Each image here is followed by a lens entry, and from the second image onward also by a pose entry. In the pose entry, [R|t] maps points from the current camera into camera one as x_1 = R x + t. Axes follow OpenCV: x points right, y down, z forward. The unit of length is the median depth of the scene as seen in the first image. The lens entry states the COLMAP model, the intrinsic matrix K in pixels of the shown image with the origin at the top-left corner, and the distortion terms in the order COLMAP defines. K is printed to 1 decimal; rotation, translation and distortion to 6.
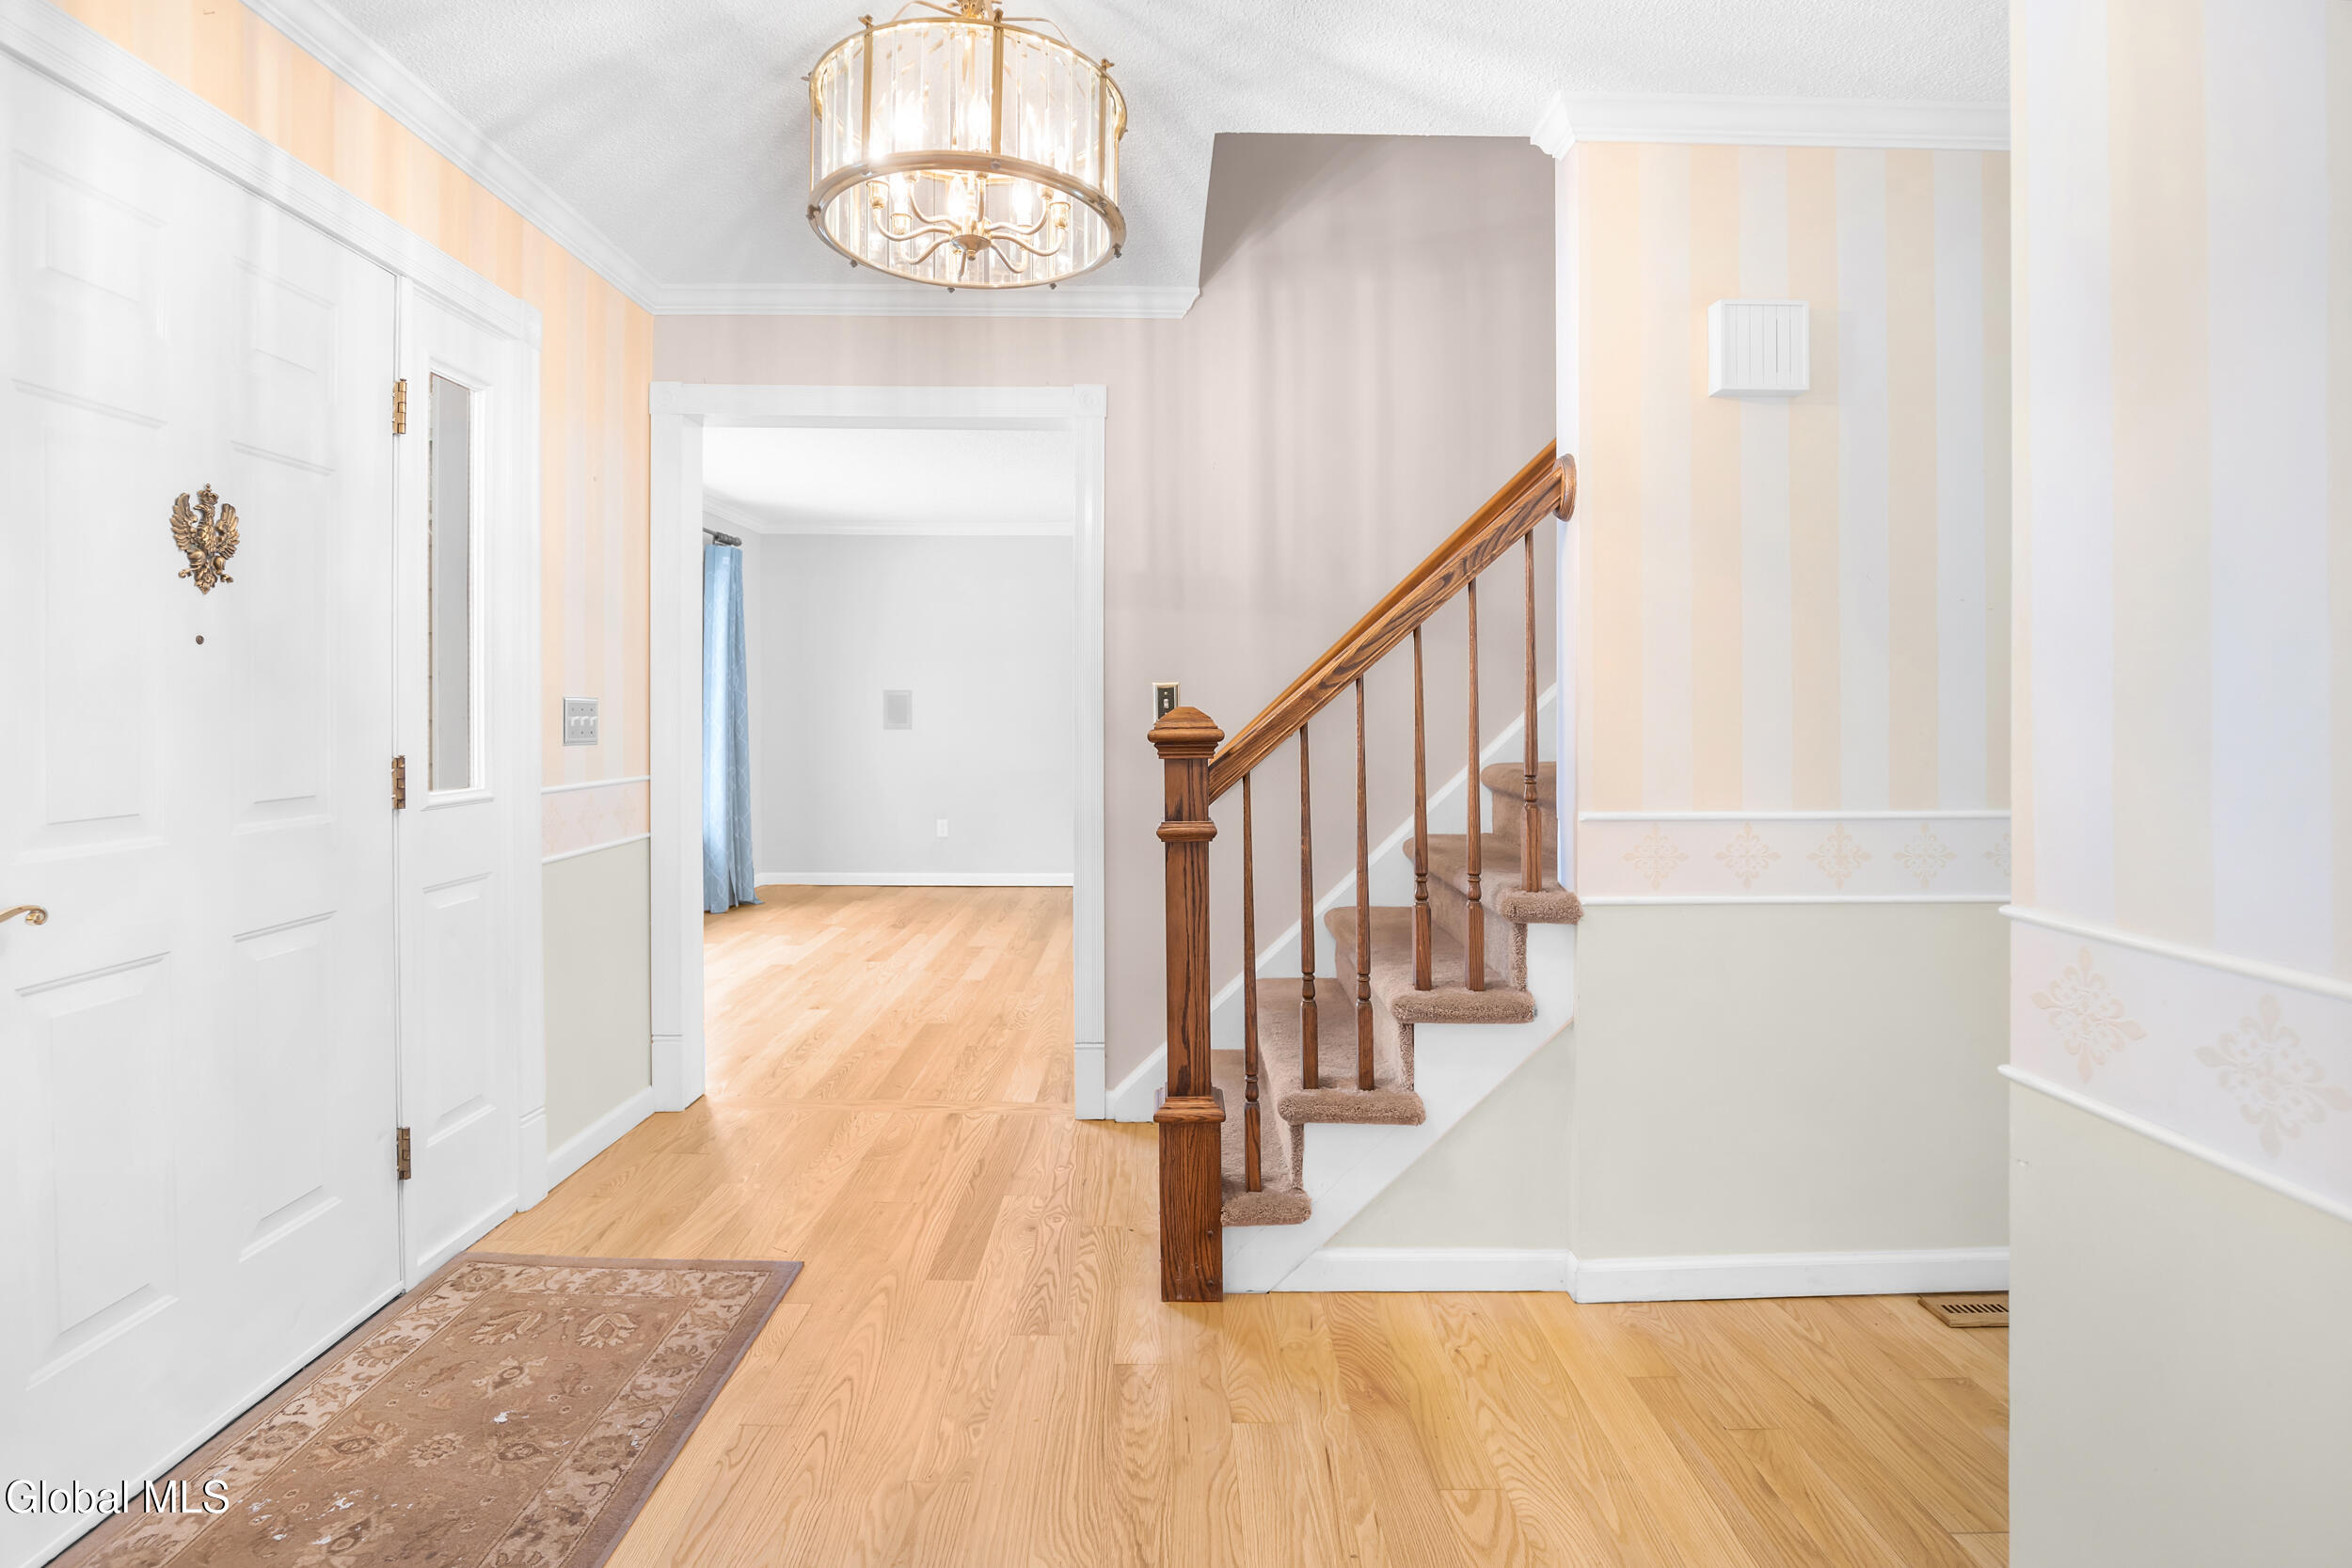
lens RADIAL K [[1113.5, 0, 1176.9], [0, 1113.5, 746.0], [0, 0, 1]] dist [-0.021629, 0.000291]
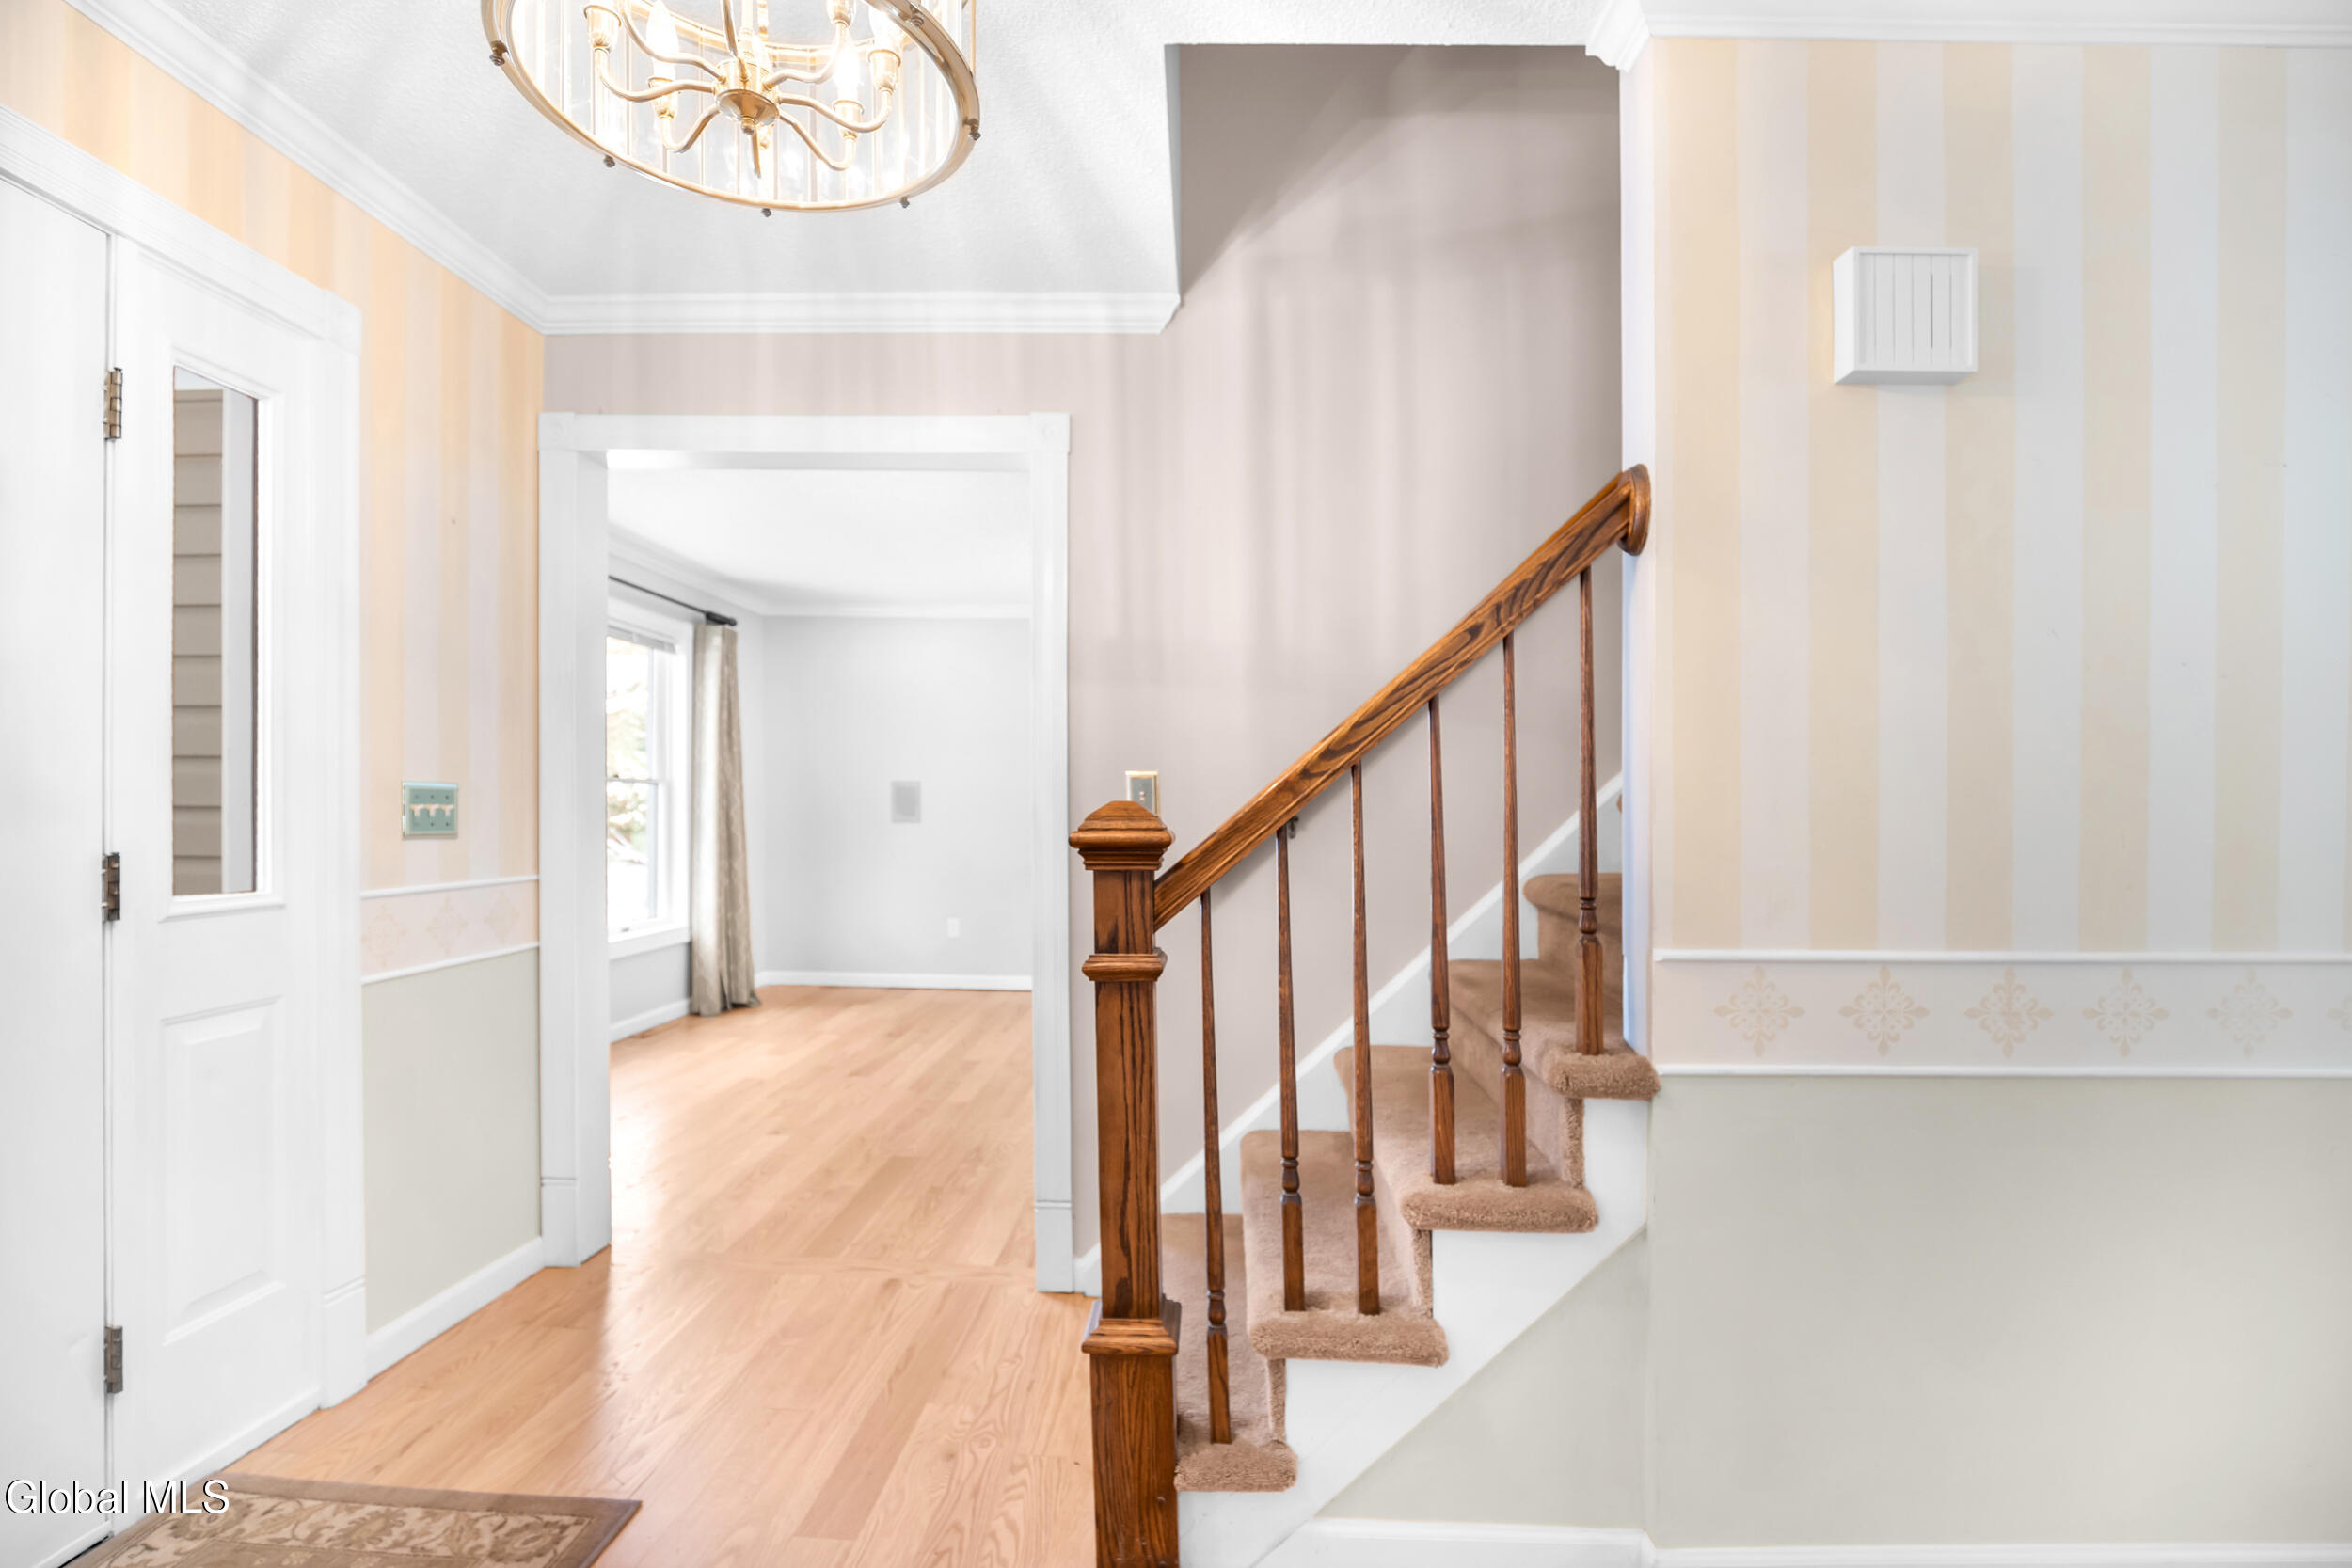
lens RADIAL K [[1113.5, 0, 1183.9], [0, 1113.5, 790.3], [0, 0, 1]] dist [-0.021629, 0.000291]
pose [[0.999332, 0.011341, -0.034743, 0.069203], [-0.012919, 0.998879, -0.045533, -0.008179], [0.034188, 0.045951, 0.998358, 0.233811]]
